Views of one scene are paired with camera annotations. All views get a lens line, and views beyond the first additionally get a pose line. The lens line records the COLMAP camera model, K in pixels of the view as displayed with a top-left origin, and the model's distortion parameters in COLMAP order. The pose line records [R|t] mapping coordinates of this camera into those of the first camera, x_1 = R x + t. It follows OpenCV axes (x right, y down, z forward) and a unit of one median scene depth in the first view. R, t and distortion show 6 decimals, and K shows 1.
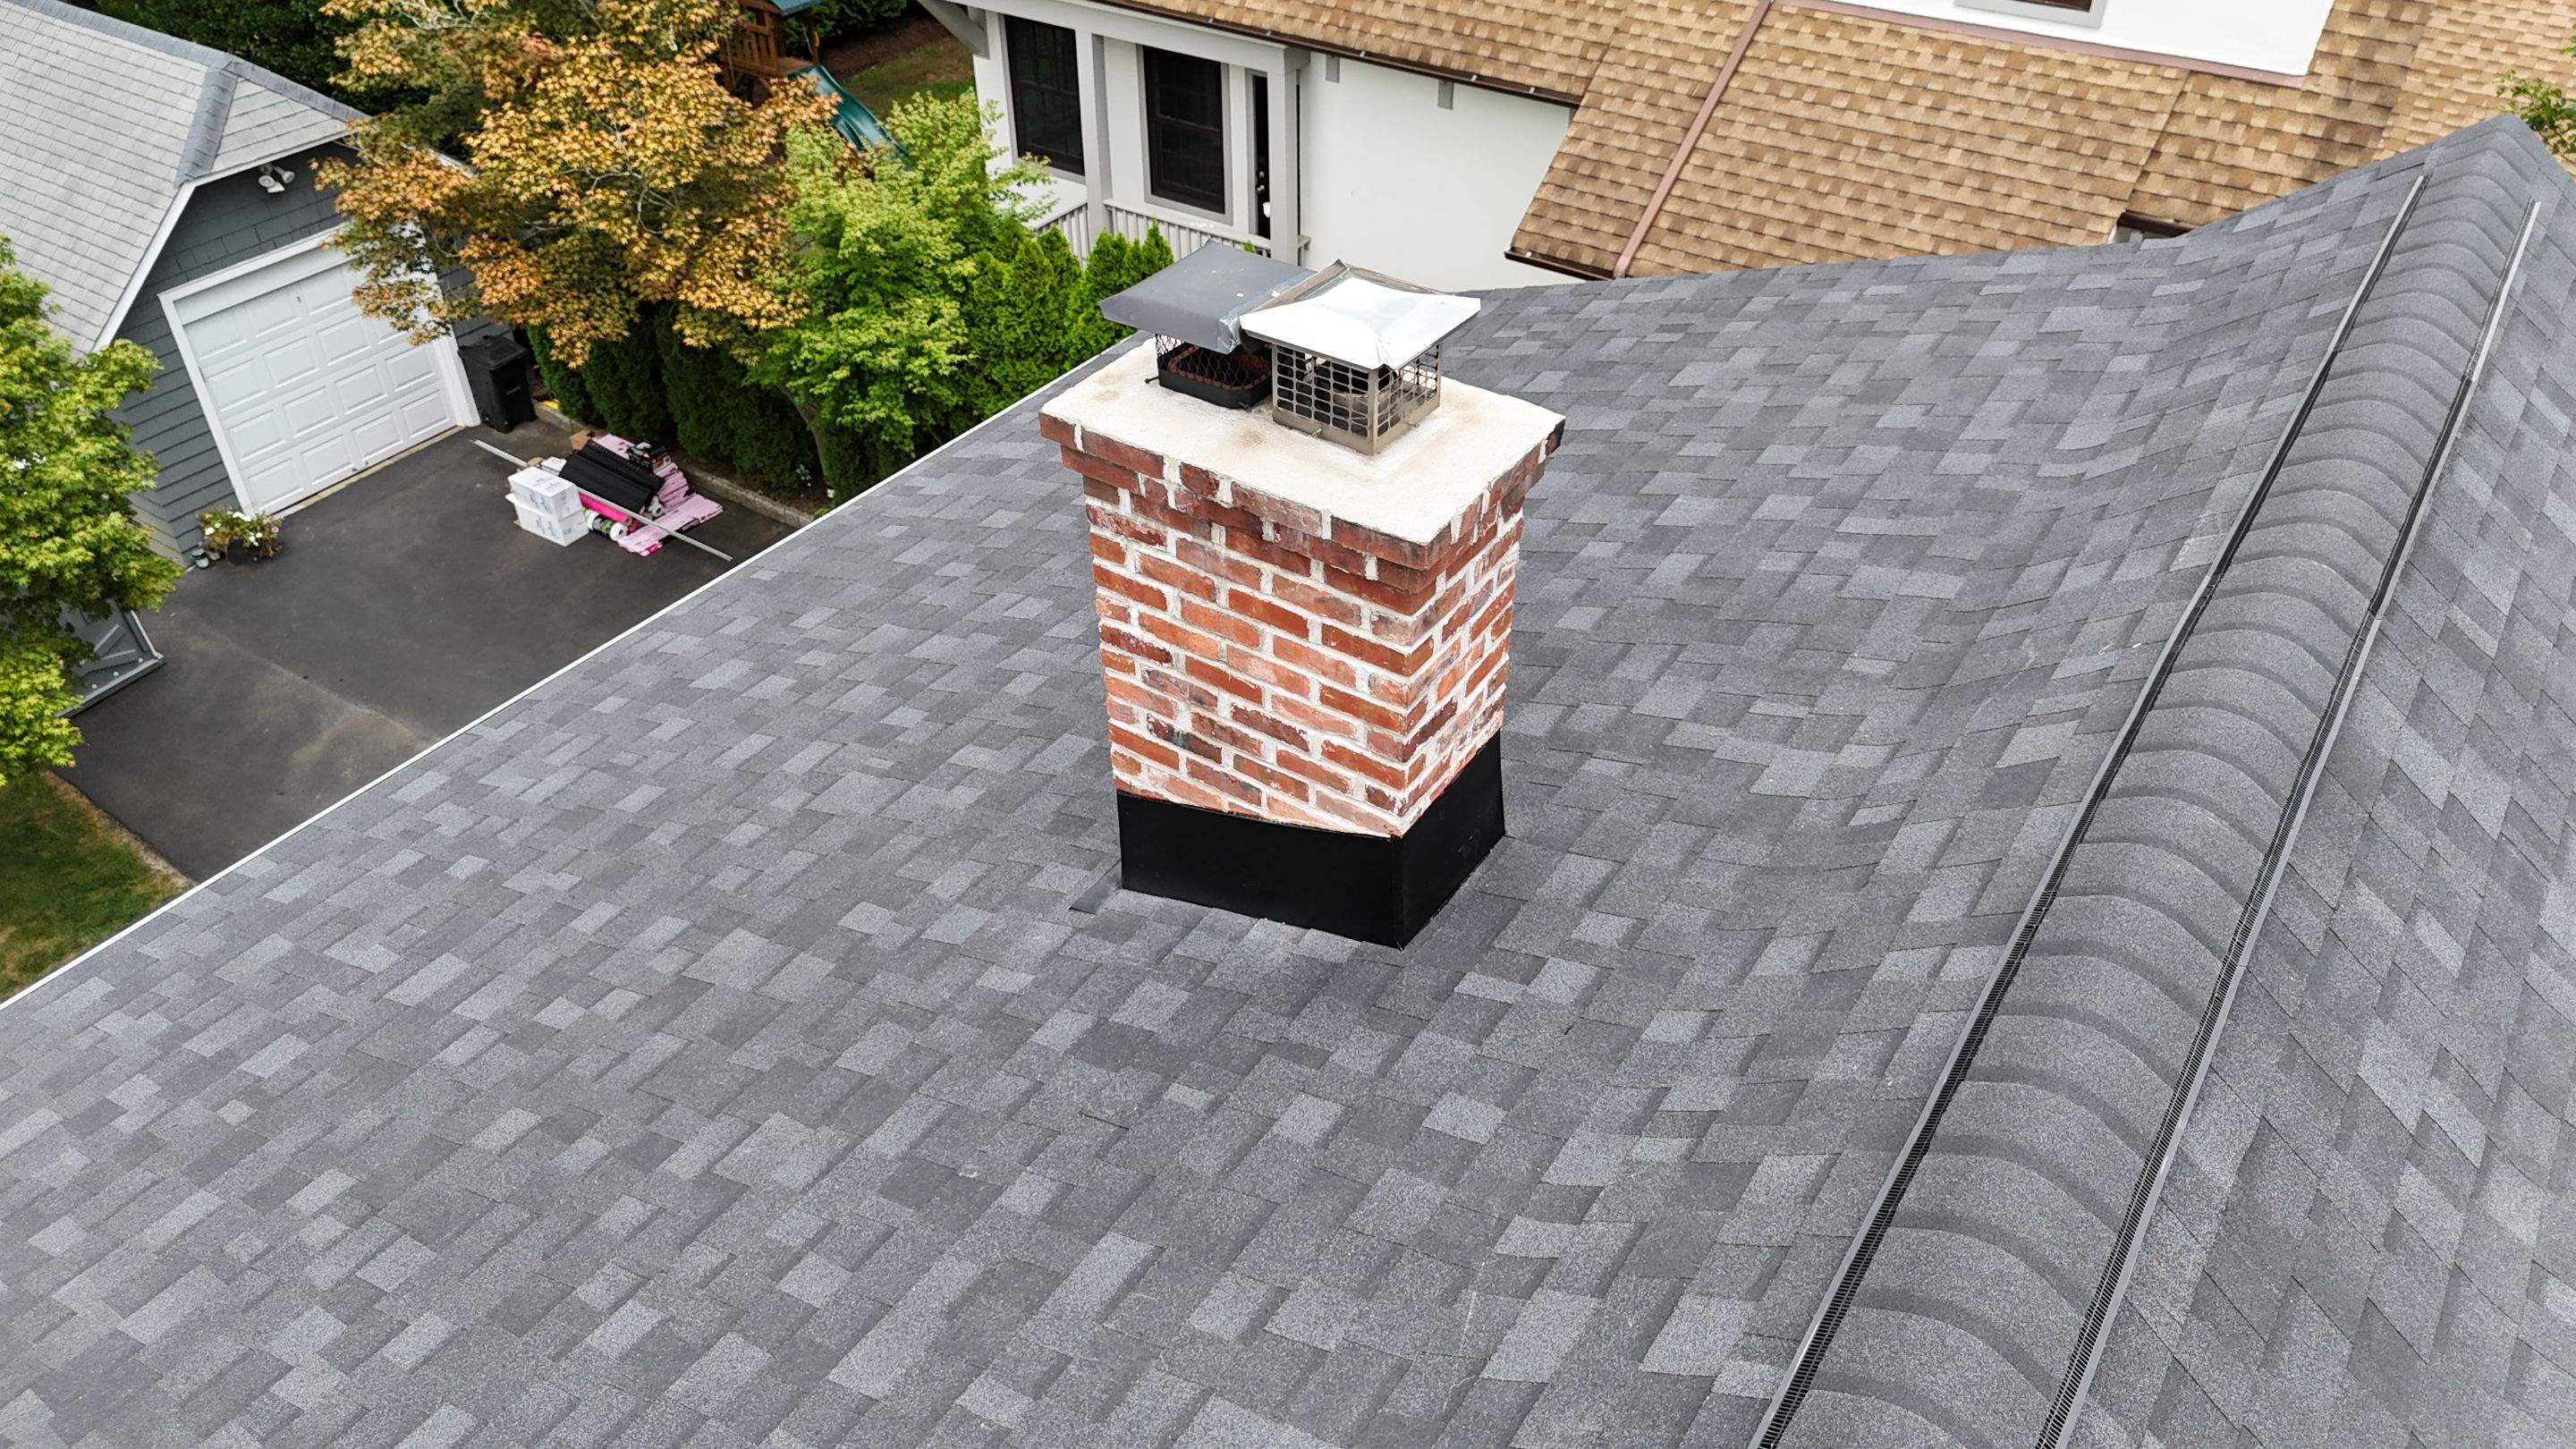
lens RADIAL K [[1905.4, 0, 1293.9], [0, 1905.4, 713.1], [0, 0, 1]] dist [0.073685, -0.079162]
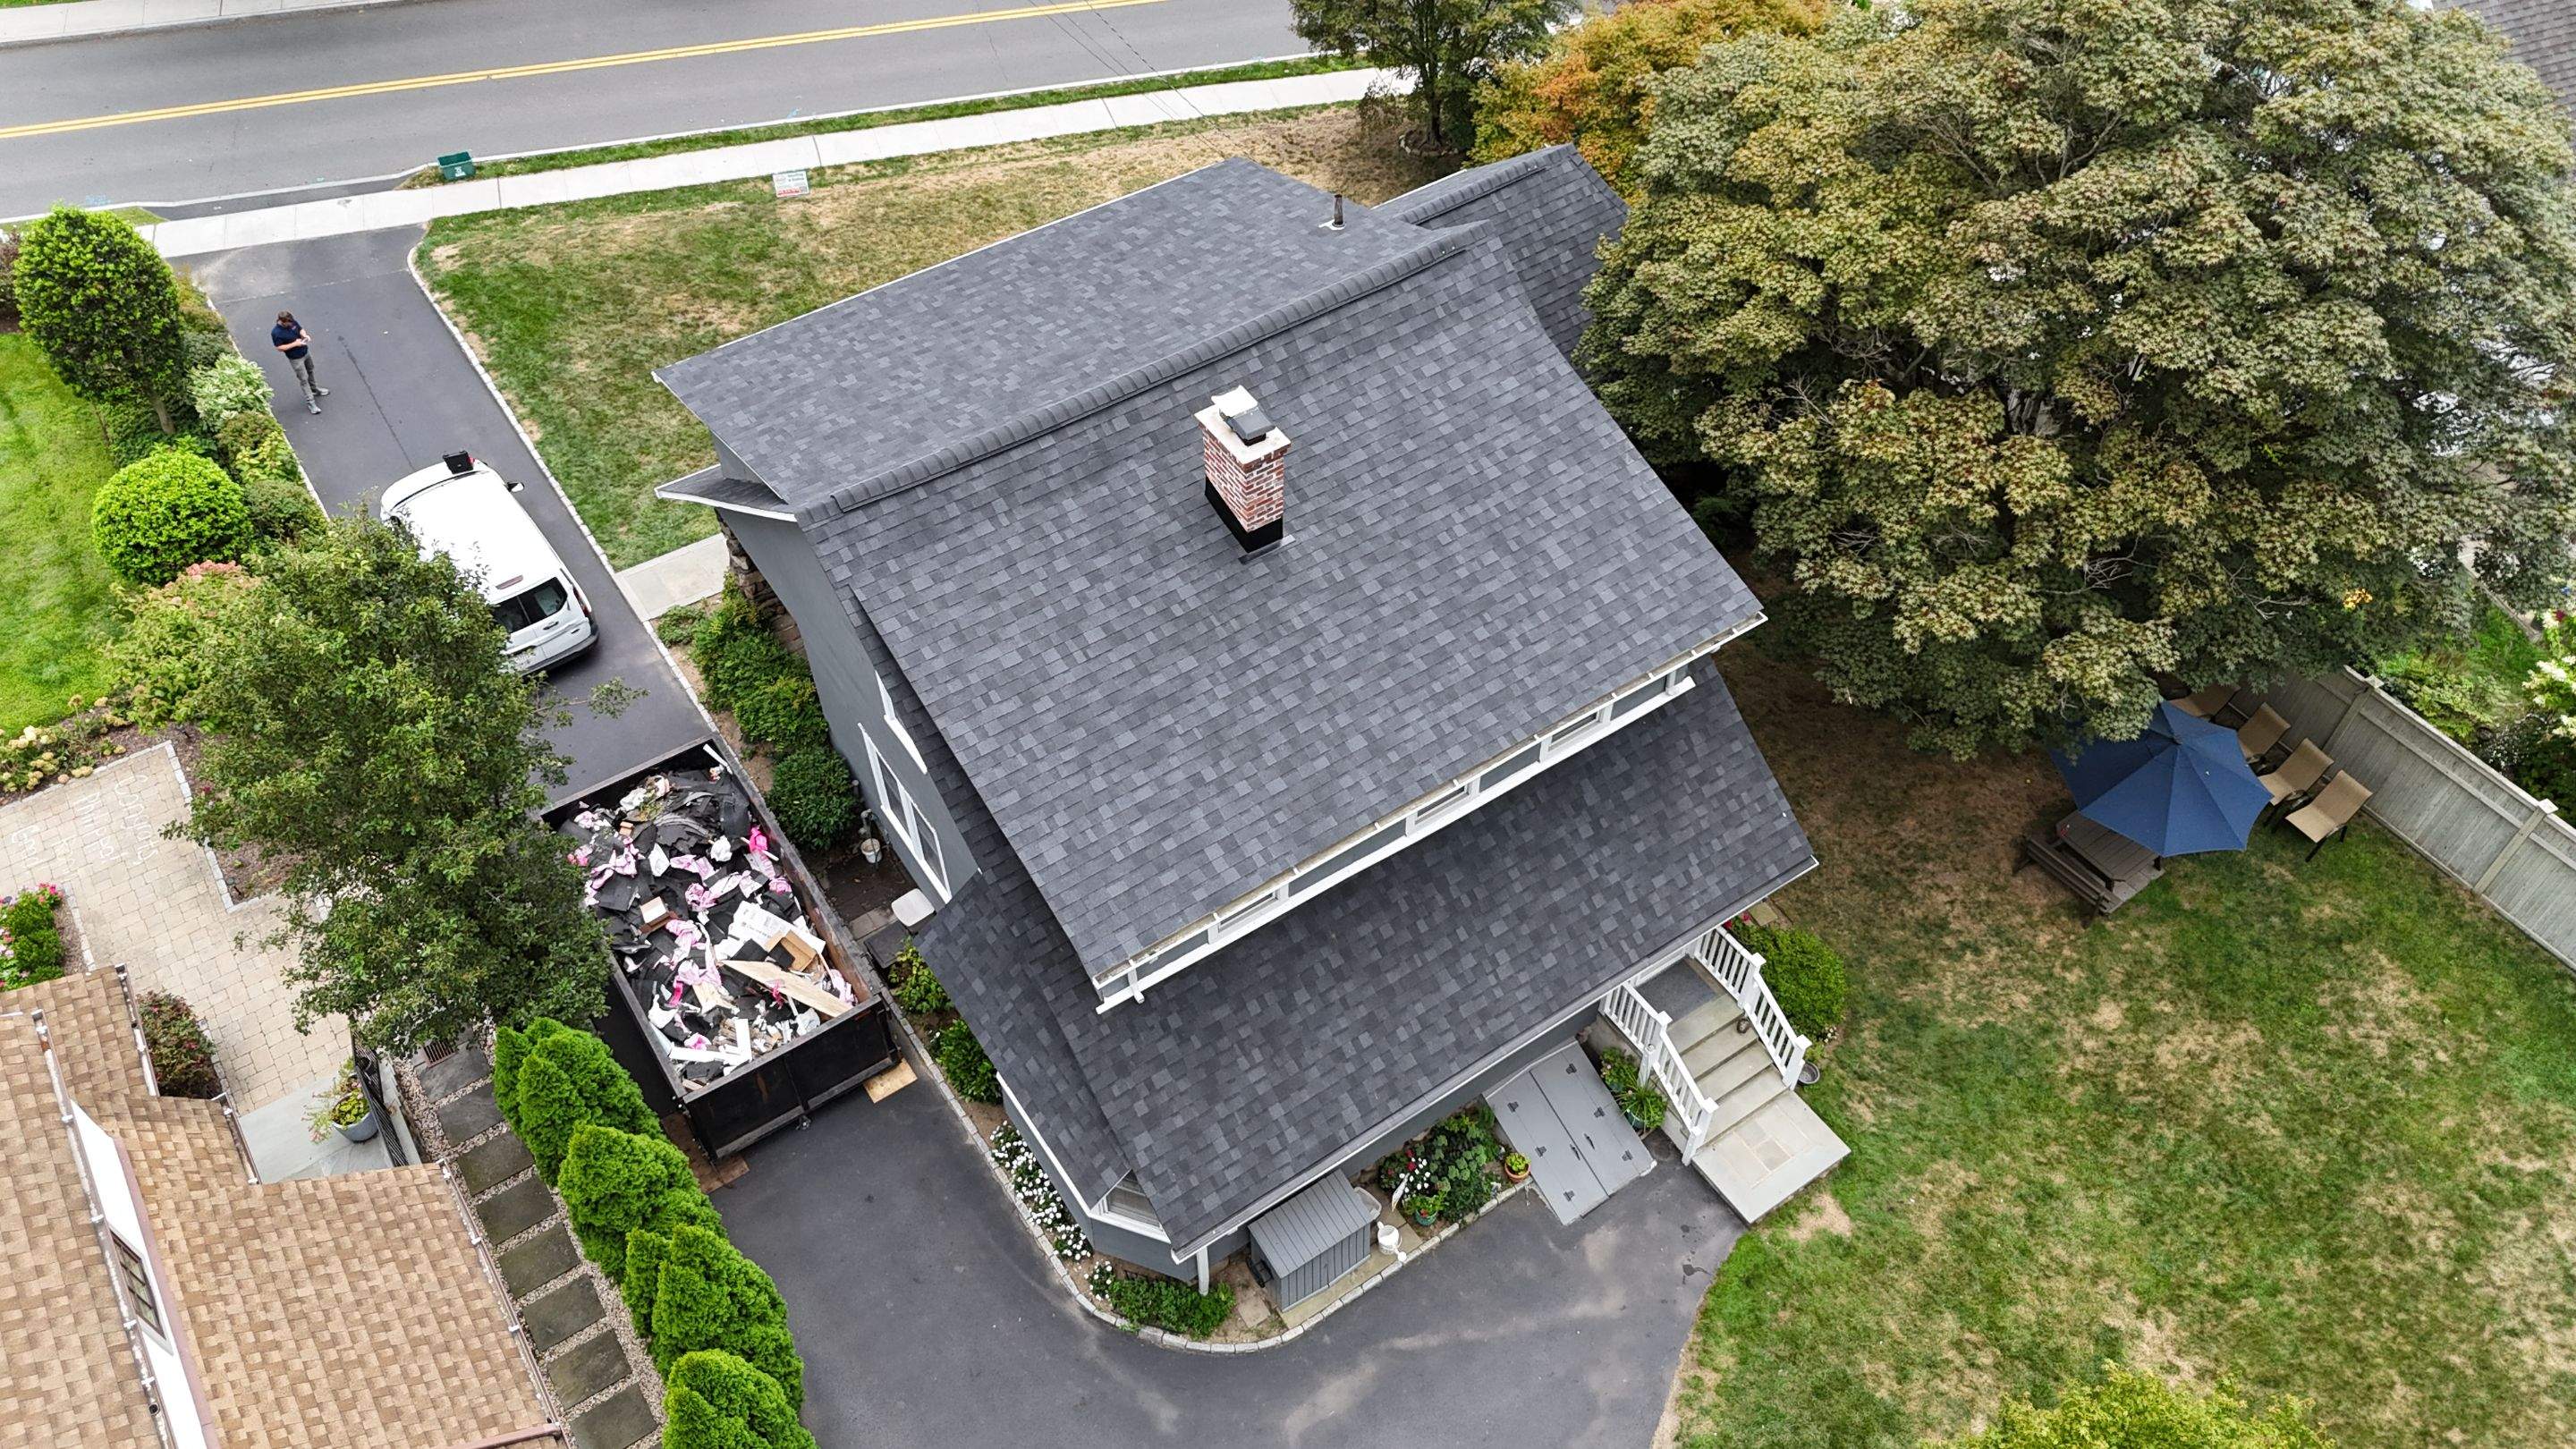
lens RADIAL K [[1905.4, 0, 1293.9], [0, 1905.4, 713.1], [0, 0, 1]] dist [0.073685, -0.079162]
pose [[-0.927986, -0.276189, 0.250121, -0.392048], [0.231121, 0.099881, 0.967784, -1.216618], [-0.292274, 0.955899, -0.028855, 0.452155]]
